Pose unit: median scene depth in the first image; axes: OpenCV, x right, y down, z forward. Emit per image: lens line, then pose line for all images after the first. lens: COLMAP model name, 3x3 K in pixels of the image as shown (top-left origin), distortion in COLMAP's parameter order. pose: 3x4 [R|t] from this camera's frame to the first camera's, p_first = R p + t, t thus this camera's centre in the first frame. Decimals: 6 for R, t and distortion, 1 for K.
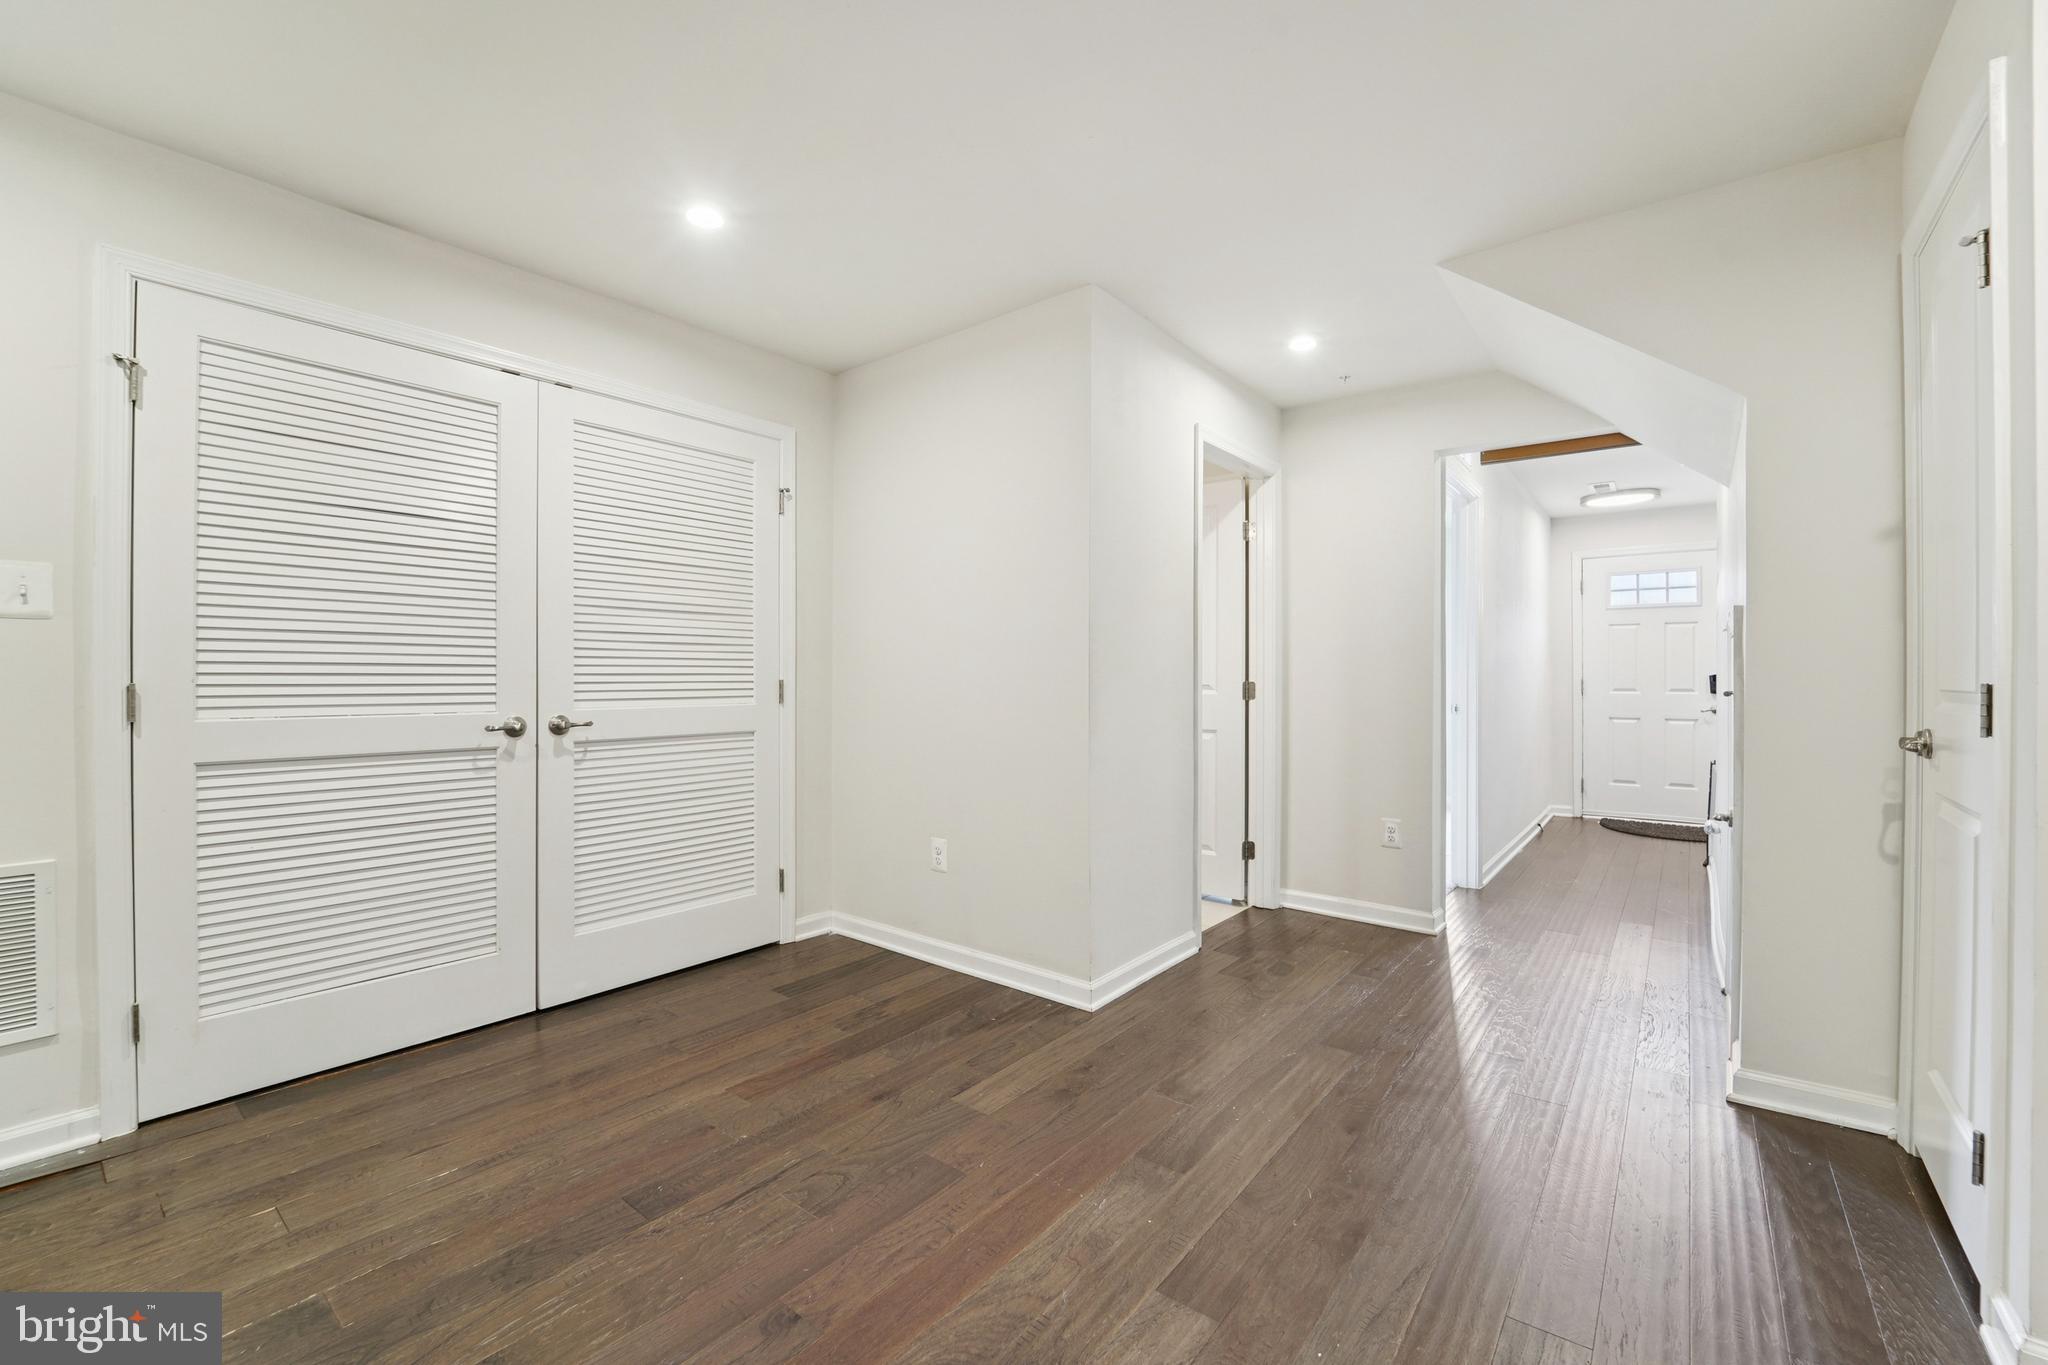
lens RADIAL K [[831.8, 0, 1032.9], [0, 831.8, 678.7], [0, 0, 1]] dist [-0.021226, -0.000976]
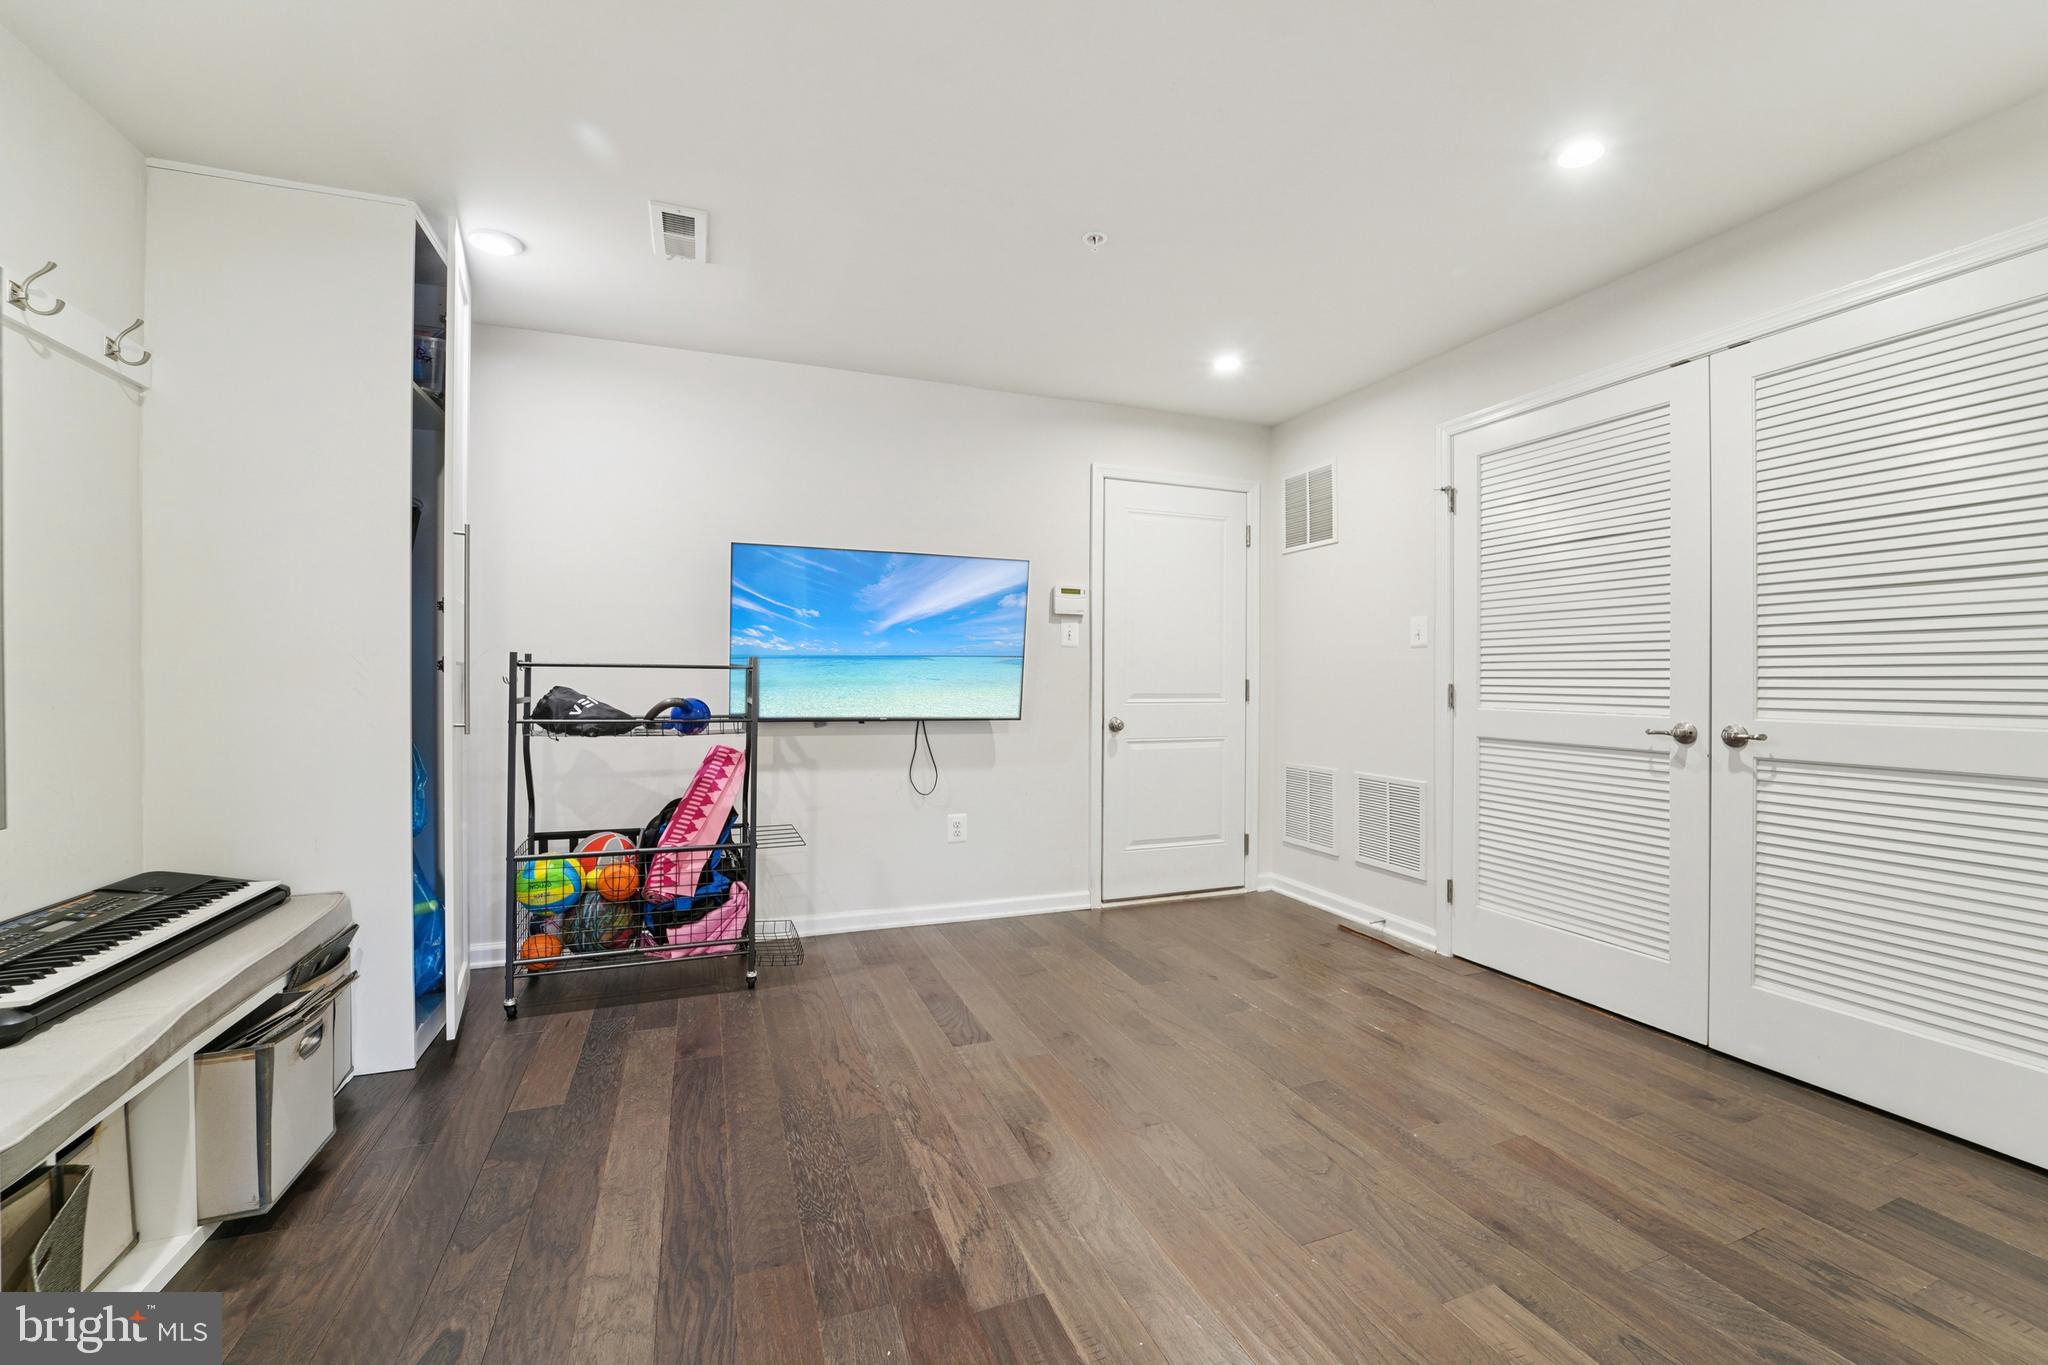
lens RADIAL K [[831.8, 0, 1038.0], [0, 831.8, 679.8], [0, 0, 1]] dist [-0.021226, -0.000976]
pose [[-0.499549, -0.000519, -0.866285, 0.675076], [-0.006079, 0.999977, 0.002906, -0.001575], [0.866264, 0.006718, -0.499541, 0.986318]]
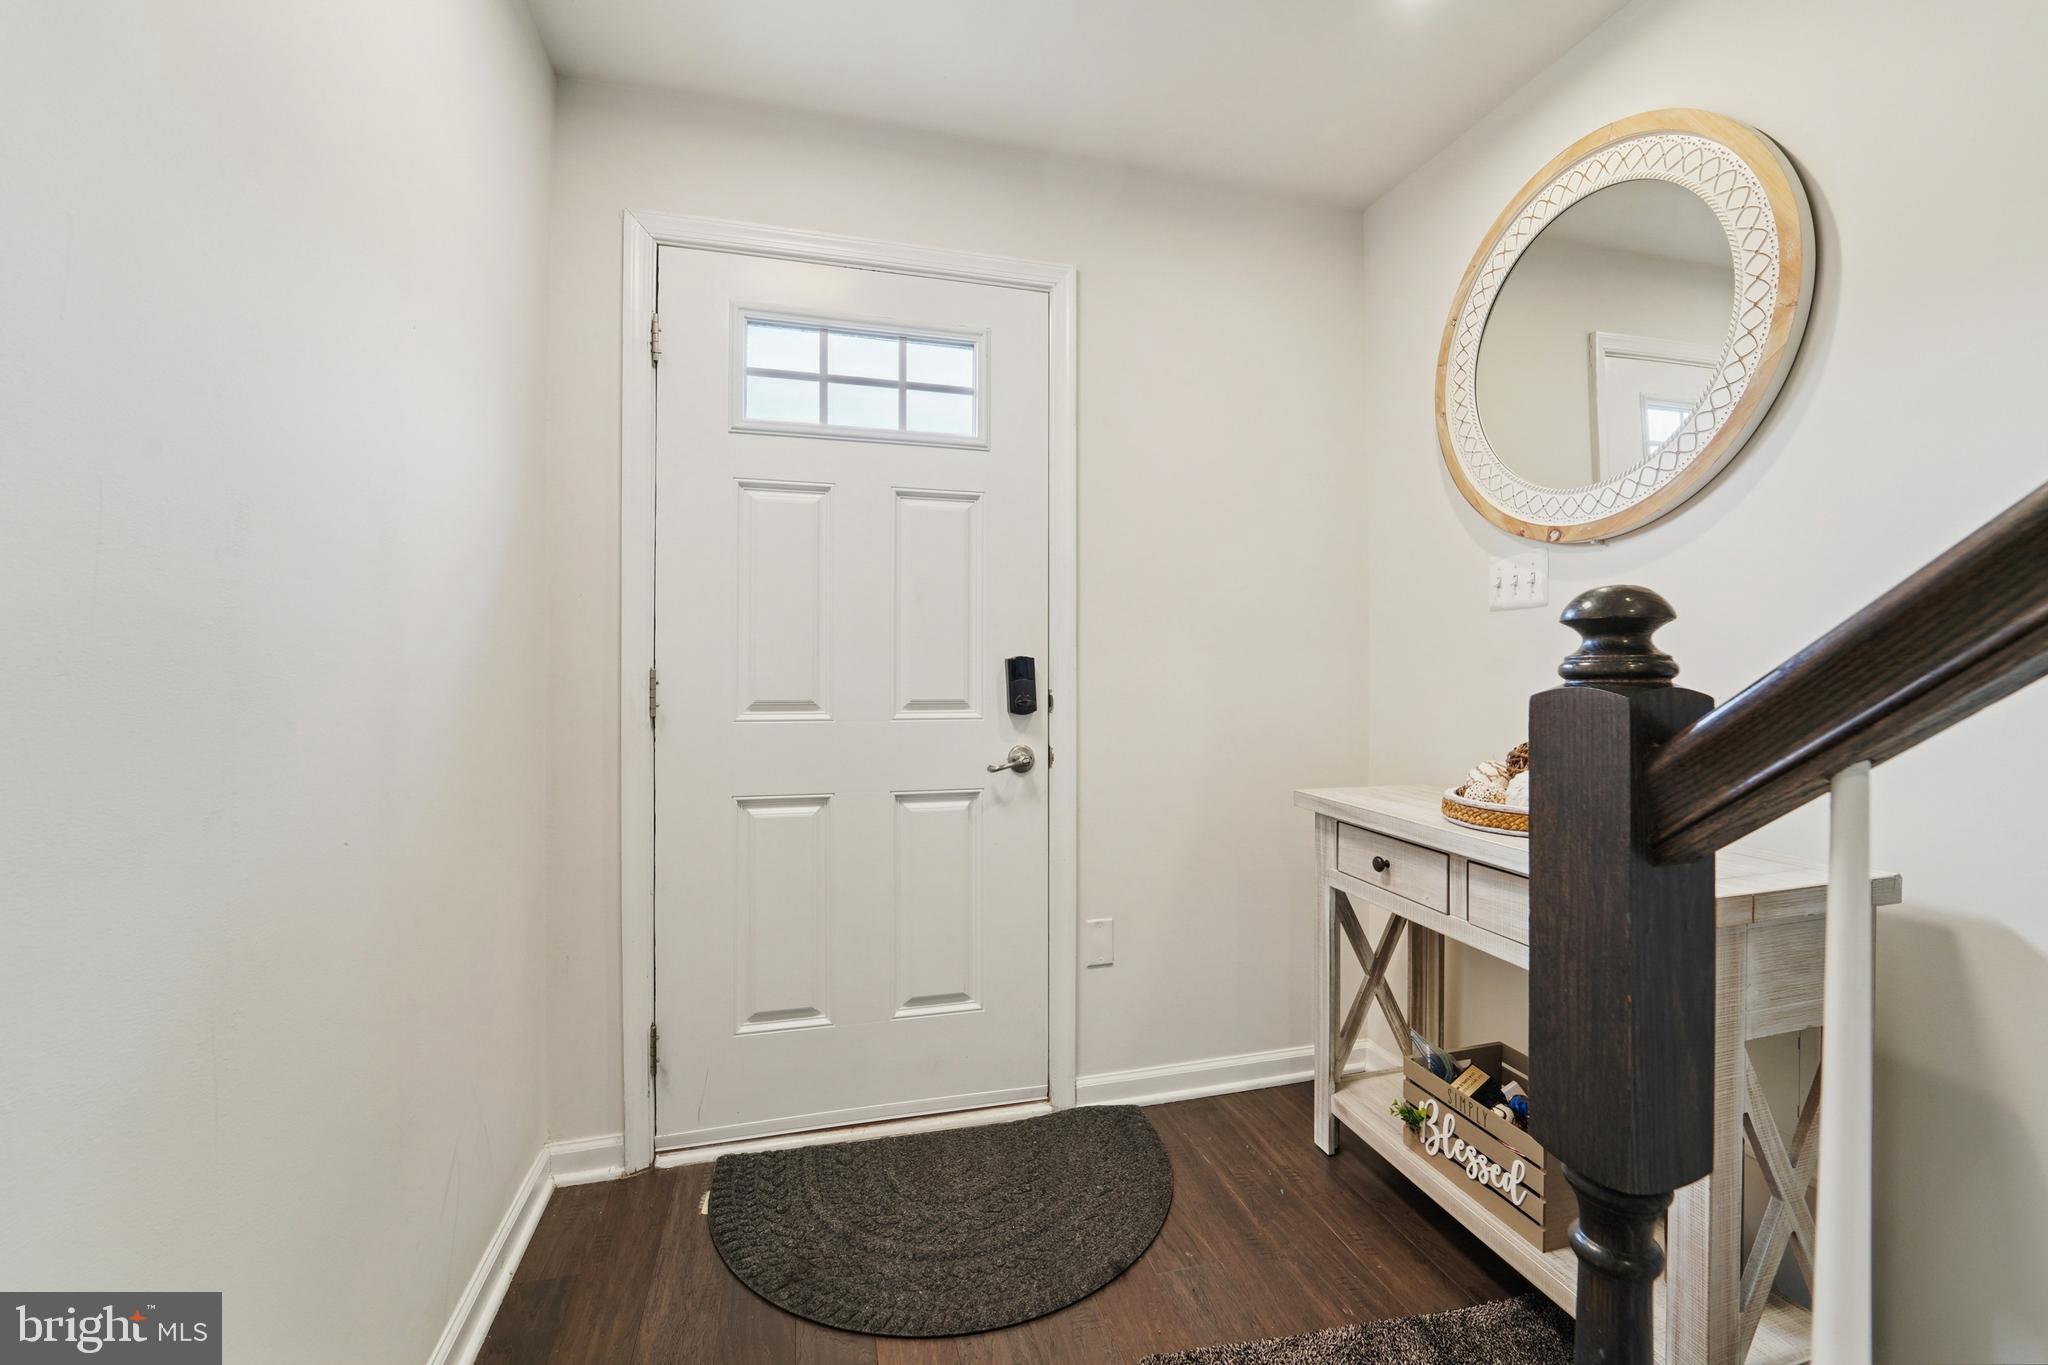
lens RADIAL K [[831.8, 0, 1020.4], [0, 831.8, 670.6], [0, 0, 1]] dist [-0.021226, -0.000976]
pose [[0.591369, 0.005081, 0.806385, 0.298882], [-0.005433, 0.999983, -0.002316, 0.000824], [-0.806383, -0.003011, 0.591386, 0.426836]]
